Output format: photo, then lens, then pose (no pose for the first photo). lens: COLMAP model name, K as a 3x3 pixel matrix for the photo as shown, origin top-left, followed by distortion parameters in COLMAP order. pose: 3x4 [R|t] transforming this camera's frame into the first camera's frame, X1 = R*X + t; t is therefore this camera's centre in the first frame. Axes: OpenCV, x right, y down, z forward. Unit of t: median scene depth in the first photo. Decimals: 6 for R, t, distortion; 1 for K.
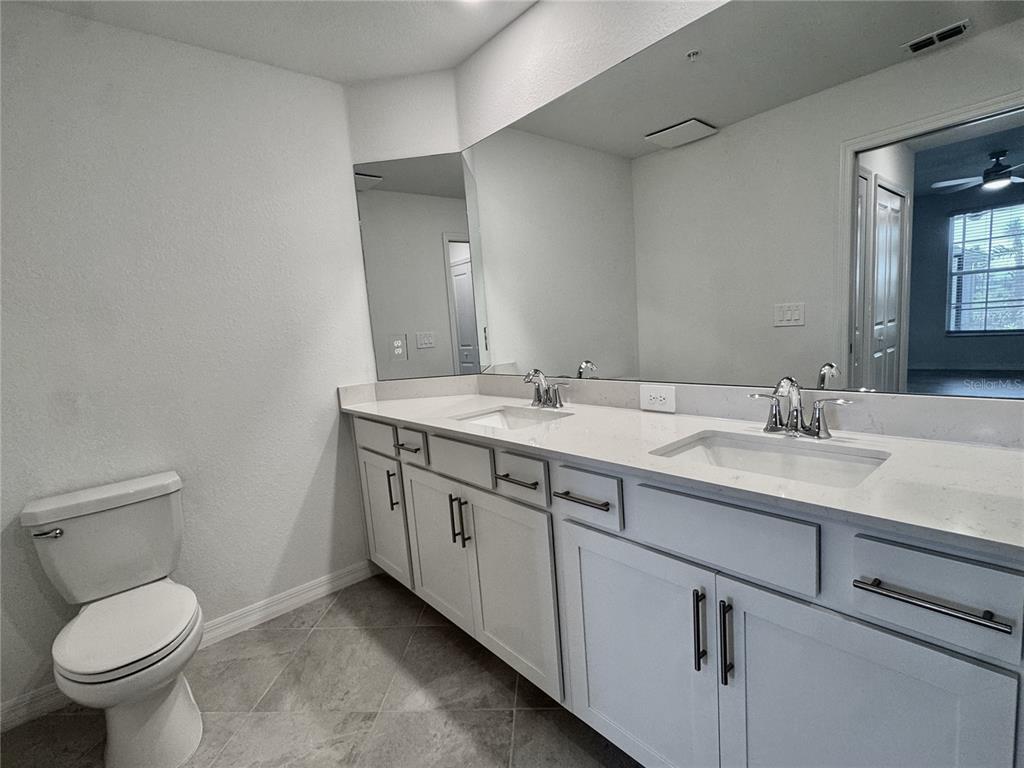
lens RADIAL K [[409.0, 0, 511.1], [0, 409.0, 382.3], [0, 0, 1]] dist [-0.001936, -0.000130]
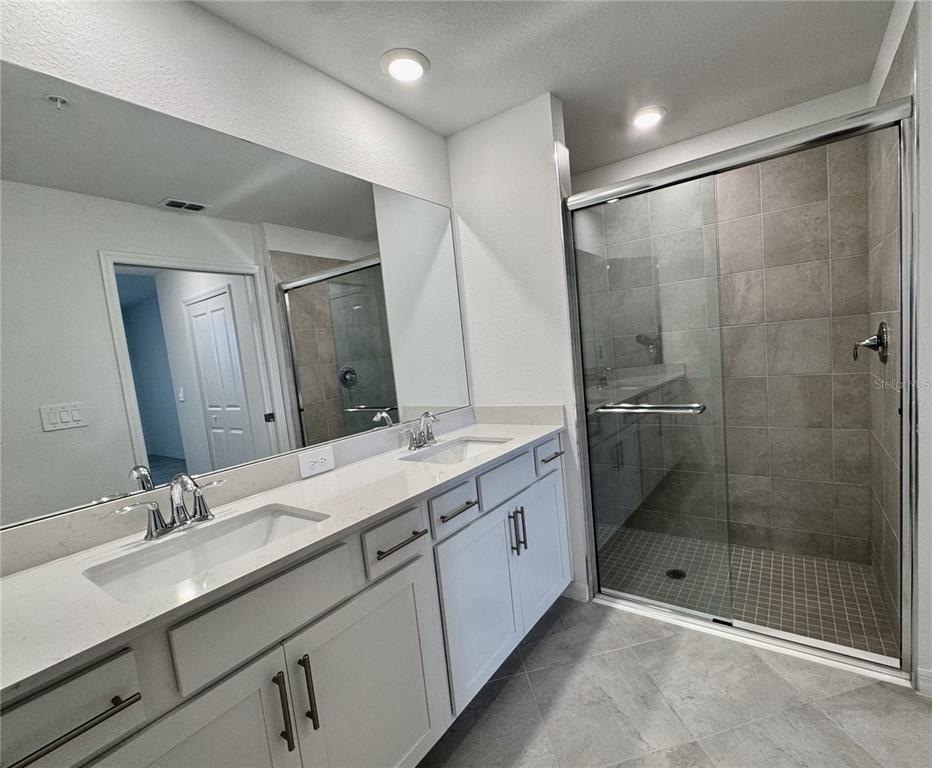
lens RADIAL K [[435.8, 0, 465.0], [0, 435.8, 400.0], [0, 0, 1]] dist [-0.000563, 0.000010]
pose [[-0.132168, 0.002838, 0.991223, -0.810231], [0.259801, 0.965136, 0.031878, -0.051499], [-0.956575, 0.261734, -0.128297, 0.764275]]
